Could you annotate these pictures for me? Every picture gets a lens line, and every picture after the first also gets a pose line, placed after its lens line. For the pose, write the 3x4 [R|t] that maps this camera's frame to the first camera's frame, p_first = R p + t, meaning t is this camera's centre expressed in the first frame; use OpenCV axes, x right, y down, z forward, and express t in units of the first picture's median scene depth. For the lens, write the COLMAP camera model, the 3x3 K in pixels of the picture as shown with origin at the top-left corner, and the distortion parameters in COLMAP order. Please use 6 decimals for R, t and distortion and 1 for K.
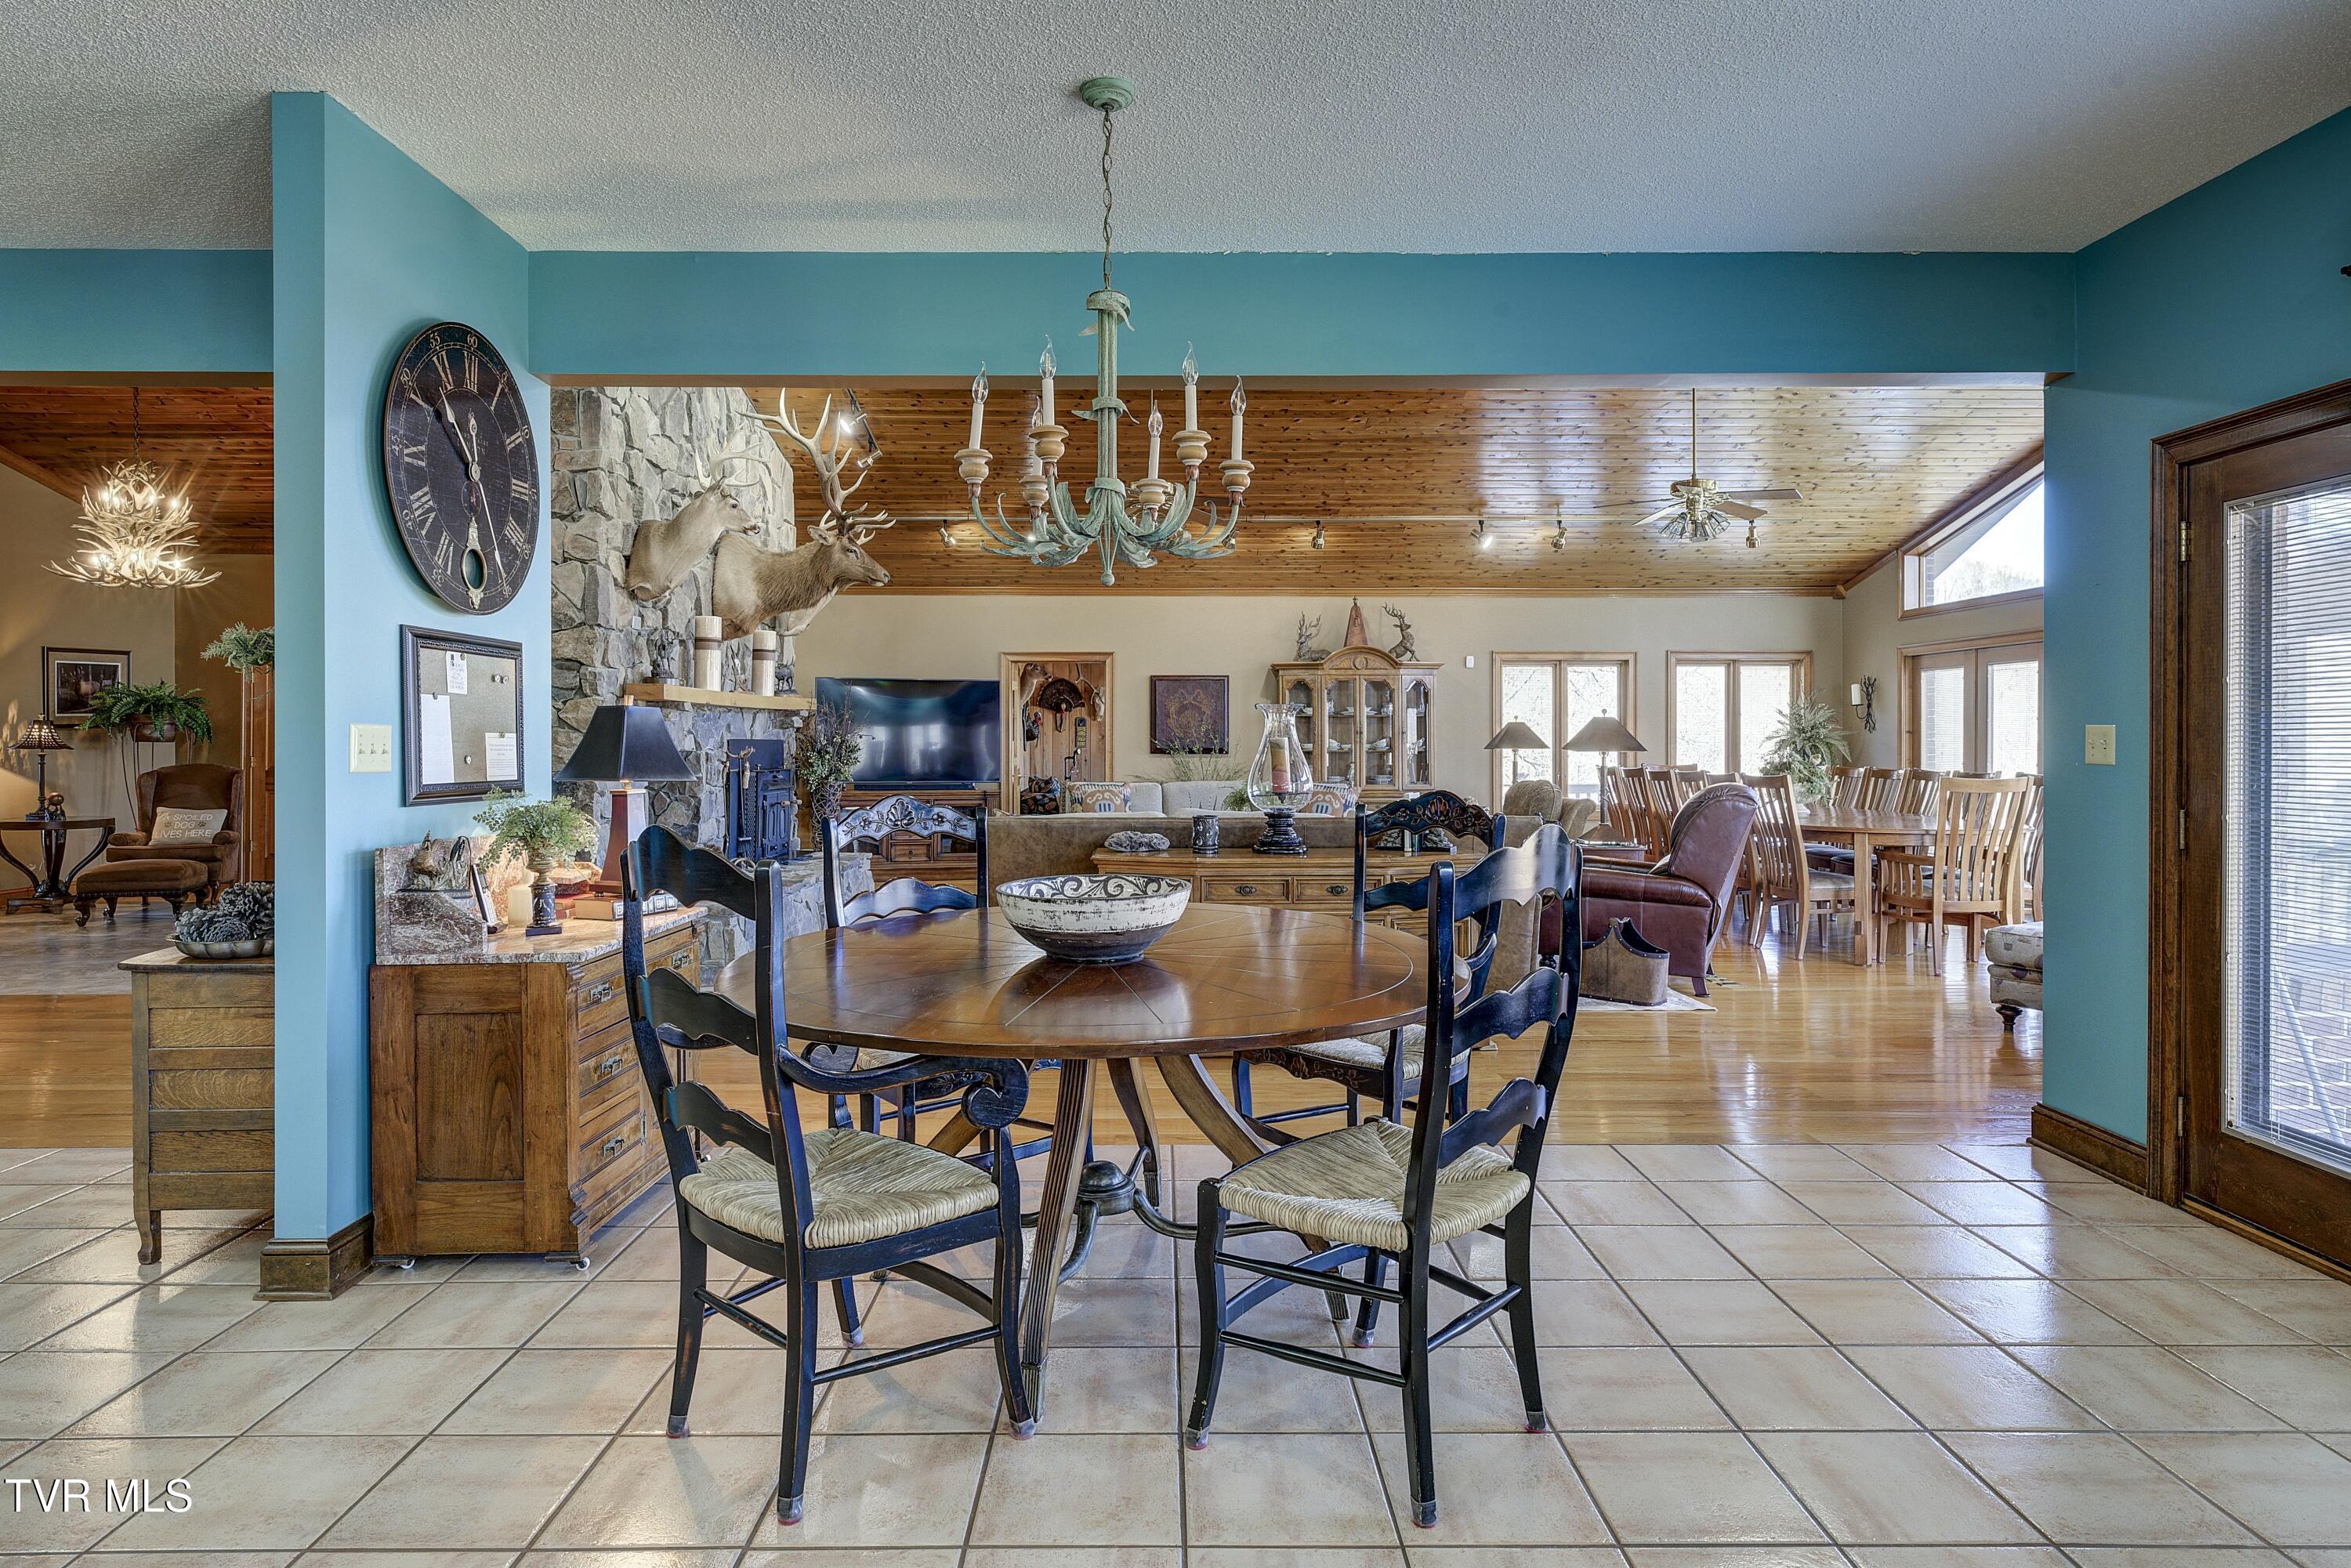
lens RADIAL K [[1302.2, 0, 1175.1], [0, 1302.2, 761.7], [0, 0, 1]] dist [0.001837, 0.000890]
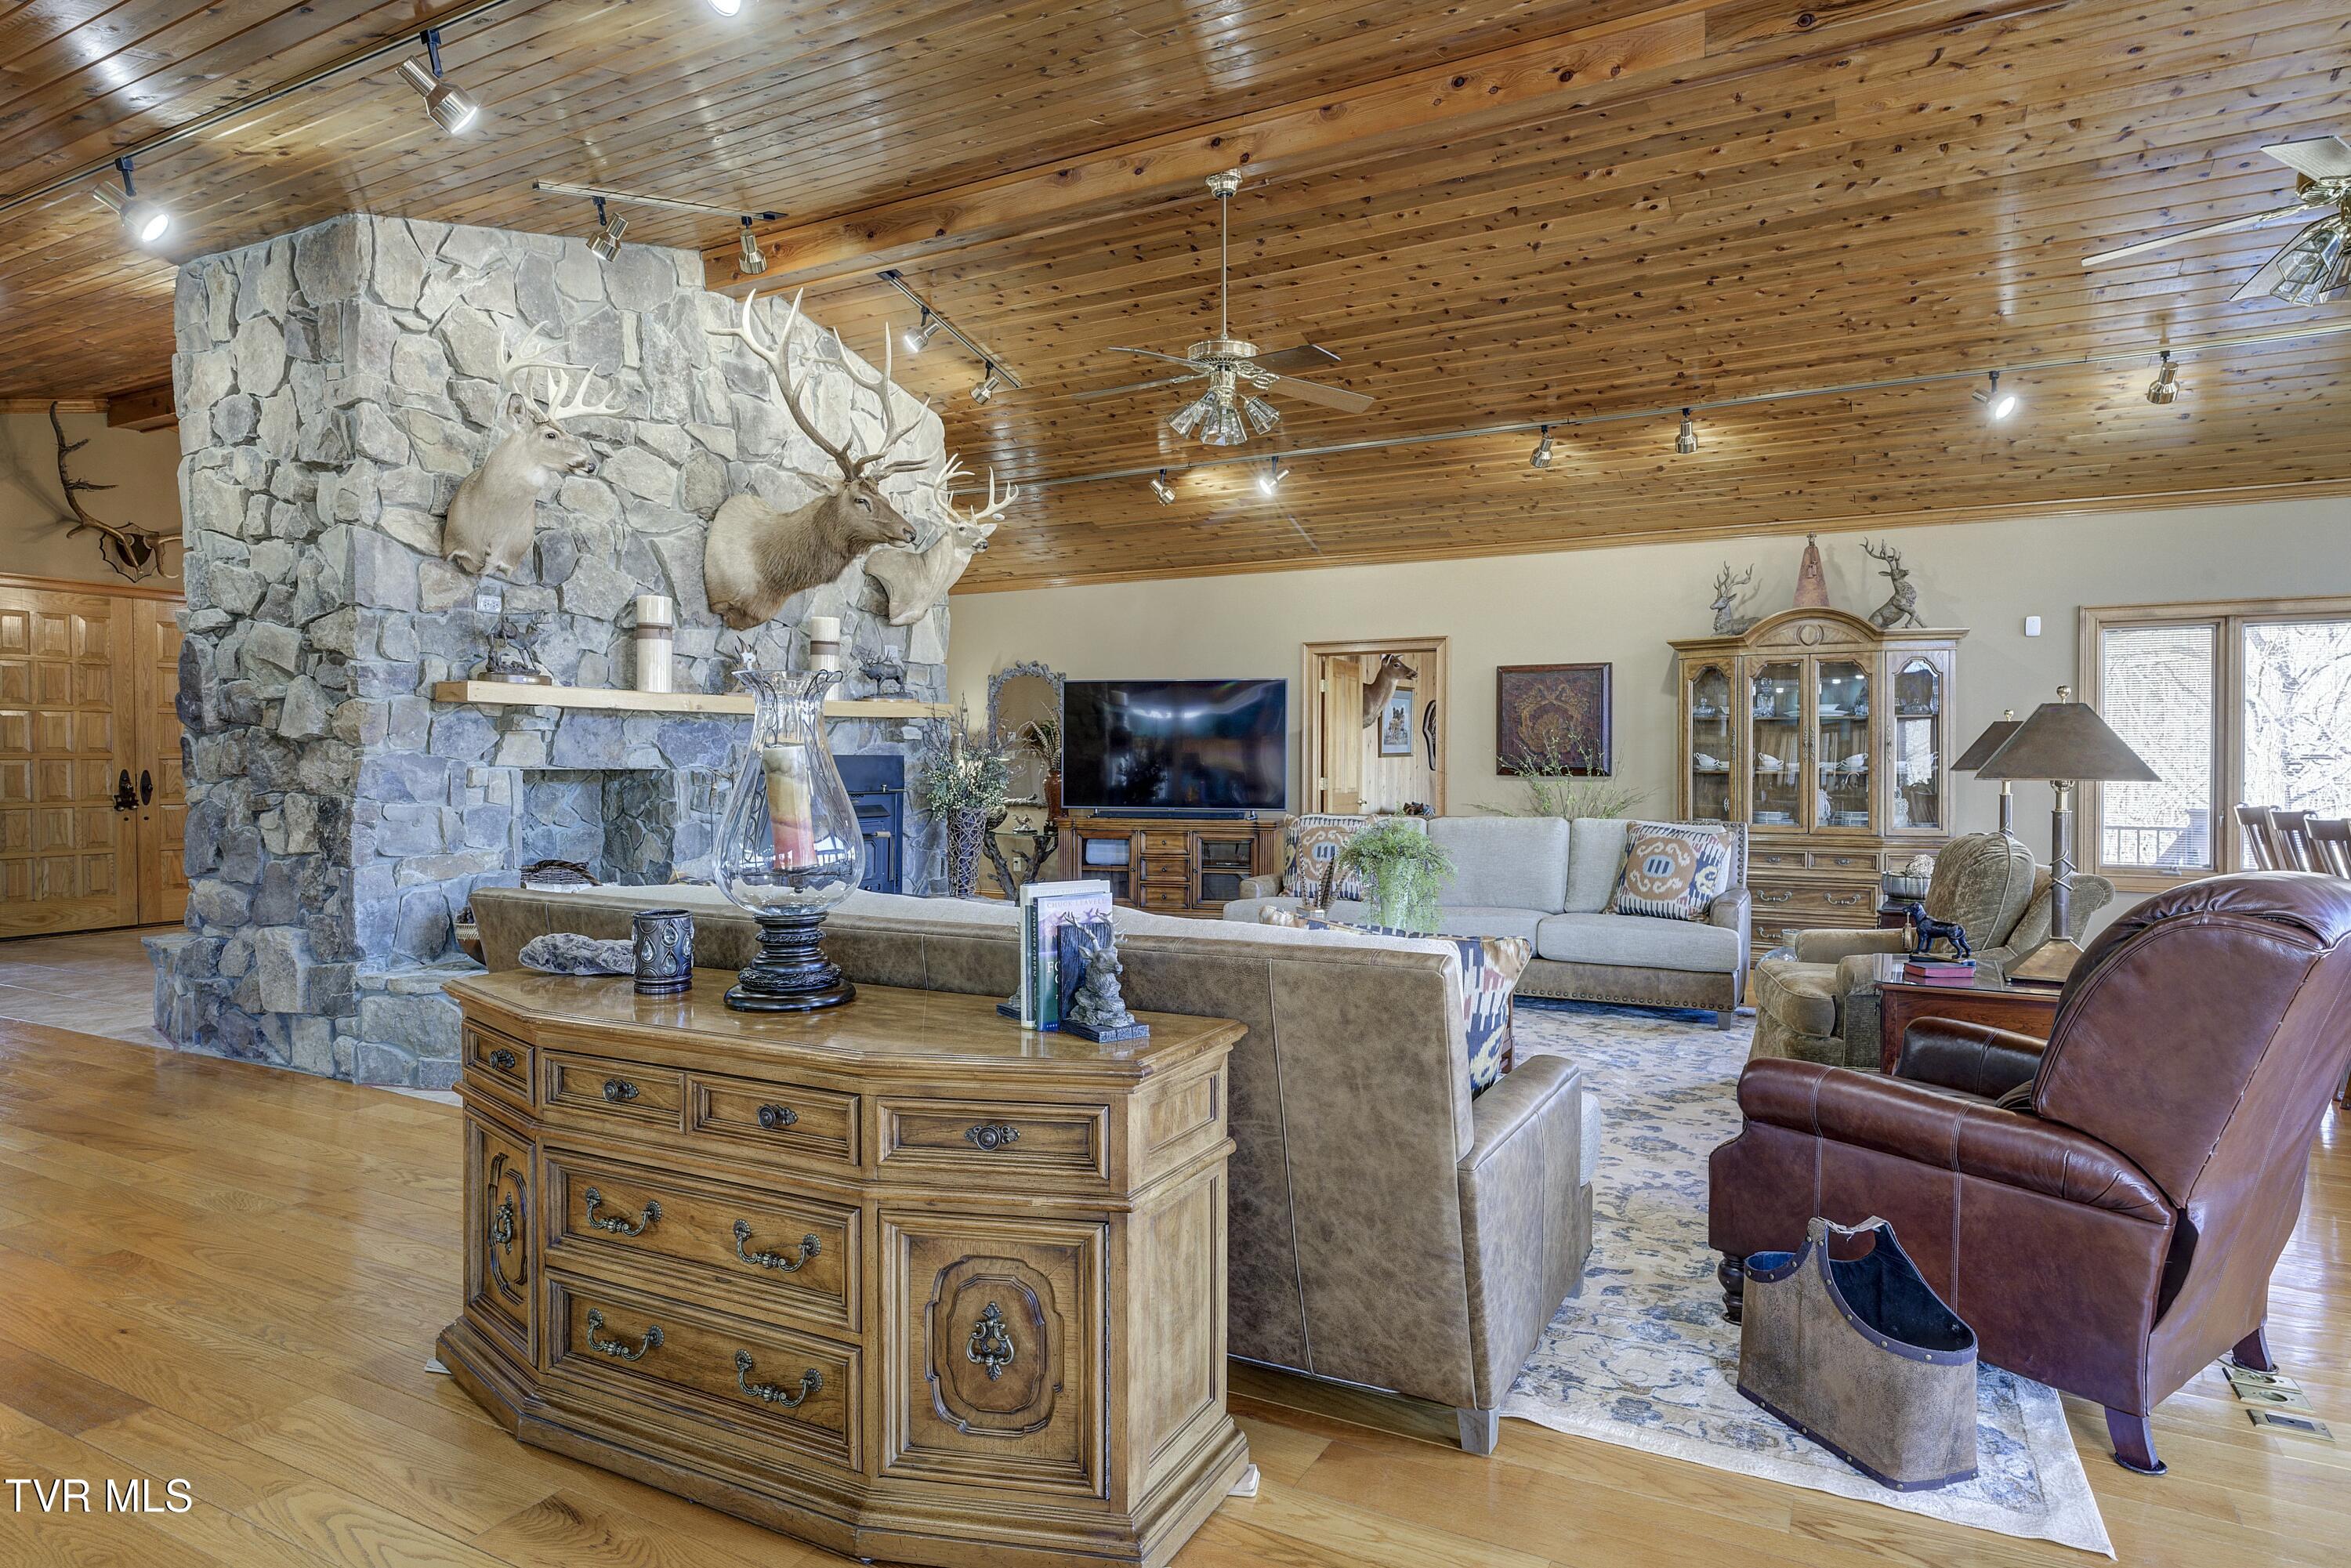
lens RADIAL K [[1302.2, 0, 1175.5], [0, 1302.2, 788.2], [0, 0, 1]] dist [0.001837, 0.000890]
pose [[0.874679, 0.011221, -0.484572, 0.181128], [-0.007824, 0.999929, 0.009033, -0.004153], [0.484639, -0.004110, 0.874704, 0.292949]]
